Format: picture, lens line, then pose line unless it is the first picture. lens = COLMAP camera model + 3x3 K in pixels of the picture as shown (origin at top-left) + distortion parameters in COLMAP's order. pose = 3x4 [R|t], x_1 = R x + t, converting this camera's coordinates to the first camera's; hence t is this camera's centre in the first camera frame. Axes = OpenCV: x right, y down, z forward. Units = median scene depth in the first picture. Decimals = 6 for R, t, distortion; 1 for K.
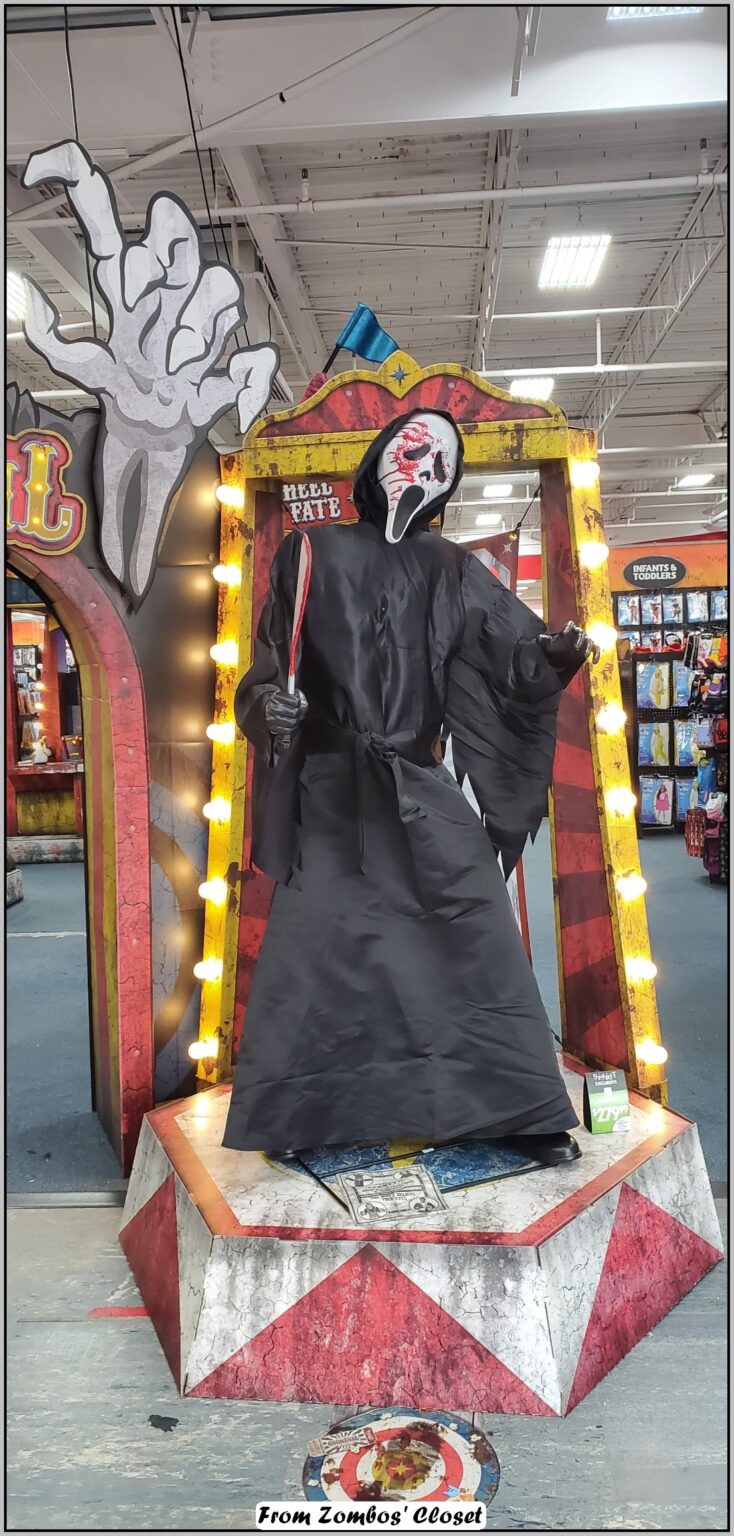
lens RADIAL K [[1195.8, 0, 368.3], [0, 1195.8, 765.6], [0, 0, 1]] dist [0.007045, -0.026803]
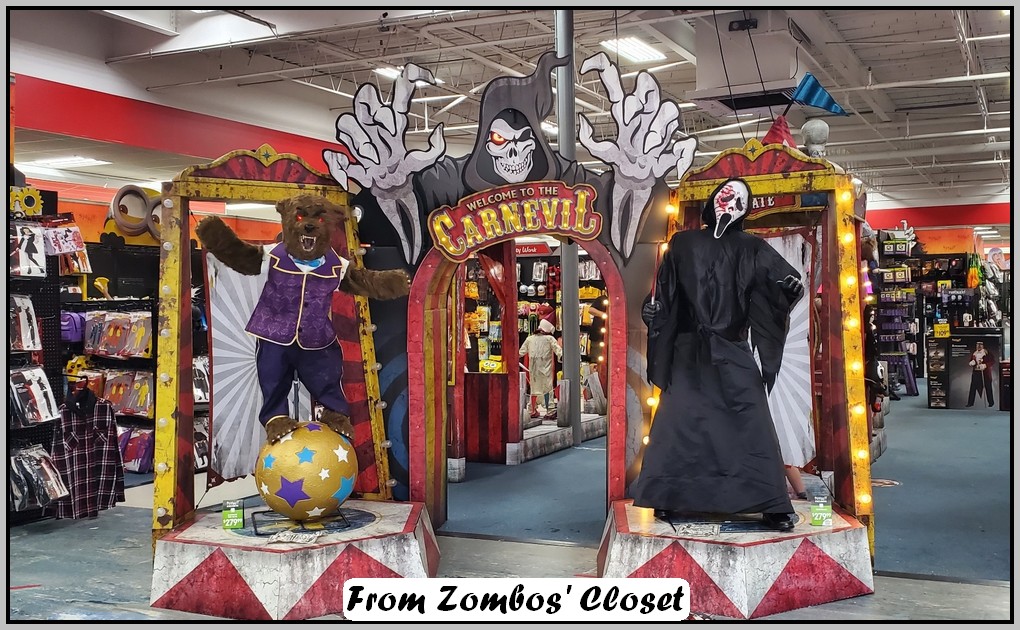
lens RADIAL K [[1069.9, 0, 510.7], [0, 1069.9, 314.3], [0, 0, 1]] dist [0.000526, 0.000000]
pose [[0.899415, 0.024758, -0.436394, 0.531661], [-0.049678, 0.997715, -0.045784, 0.061226], [0.434264, 0.062858, 0.898590, -0.912201]]
